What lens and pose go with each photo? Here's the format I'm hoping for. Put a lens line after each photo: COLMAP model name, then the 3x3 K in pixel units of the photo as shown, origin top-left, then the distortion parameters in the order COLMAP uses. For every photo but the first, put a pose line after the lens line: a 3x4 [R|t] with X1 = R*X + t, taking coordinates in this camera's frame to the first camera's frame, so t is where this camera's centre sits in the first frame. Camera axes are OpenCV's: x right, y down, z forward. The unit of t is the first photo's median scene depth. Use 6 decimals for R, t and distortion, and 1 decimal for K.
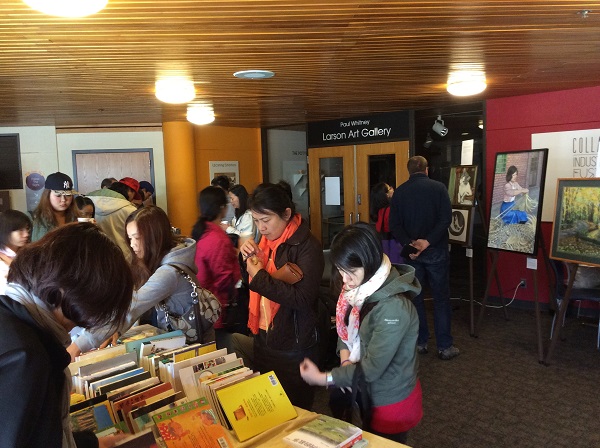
lens RADIAL K [[535.0, 0, 300.0], [0, 535.0, 224.0], [0, 0, 1]] dist [0.120585, -0.256309]
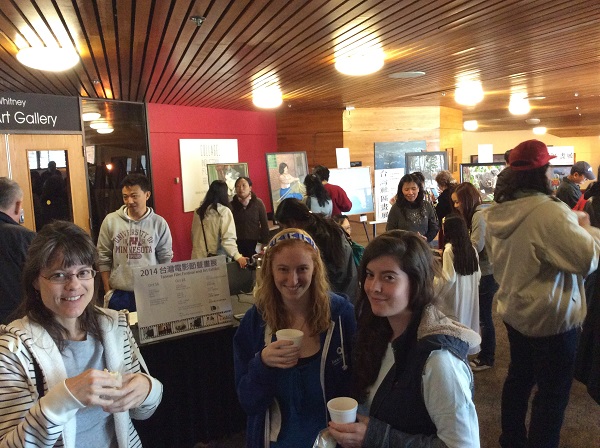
lens RADIAL K [[535.0, 0, 300.0], [0, 535.0, 224.0], [0, 0, 1]] dist [0.120585, -0.256309]
pose [[-0.231334, -0.085367, 0.969122, -0.704145], [0.134908, 0.983704, 0.118854, -0.078623], [-0.963475, 0.158237, -0.216047, 0.916124]]
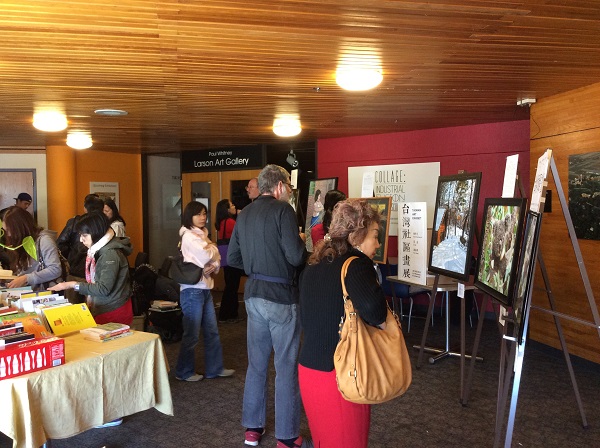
lens RADIAL K [[535.0, 0, 300.0], [0, 535.0, 224.0], [0, 0, 1]] dist [0.120585, -0.256309]
pose [[0.986413, 0.015440, 0.163555, 0.093864], [-0.006302, 0.998397, -0.056244, 0.037779], [-0.164161, 0.054449, 0.984930, -0.211307]]
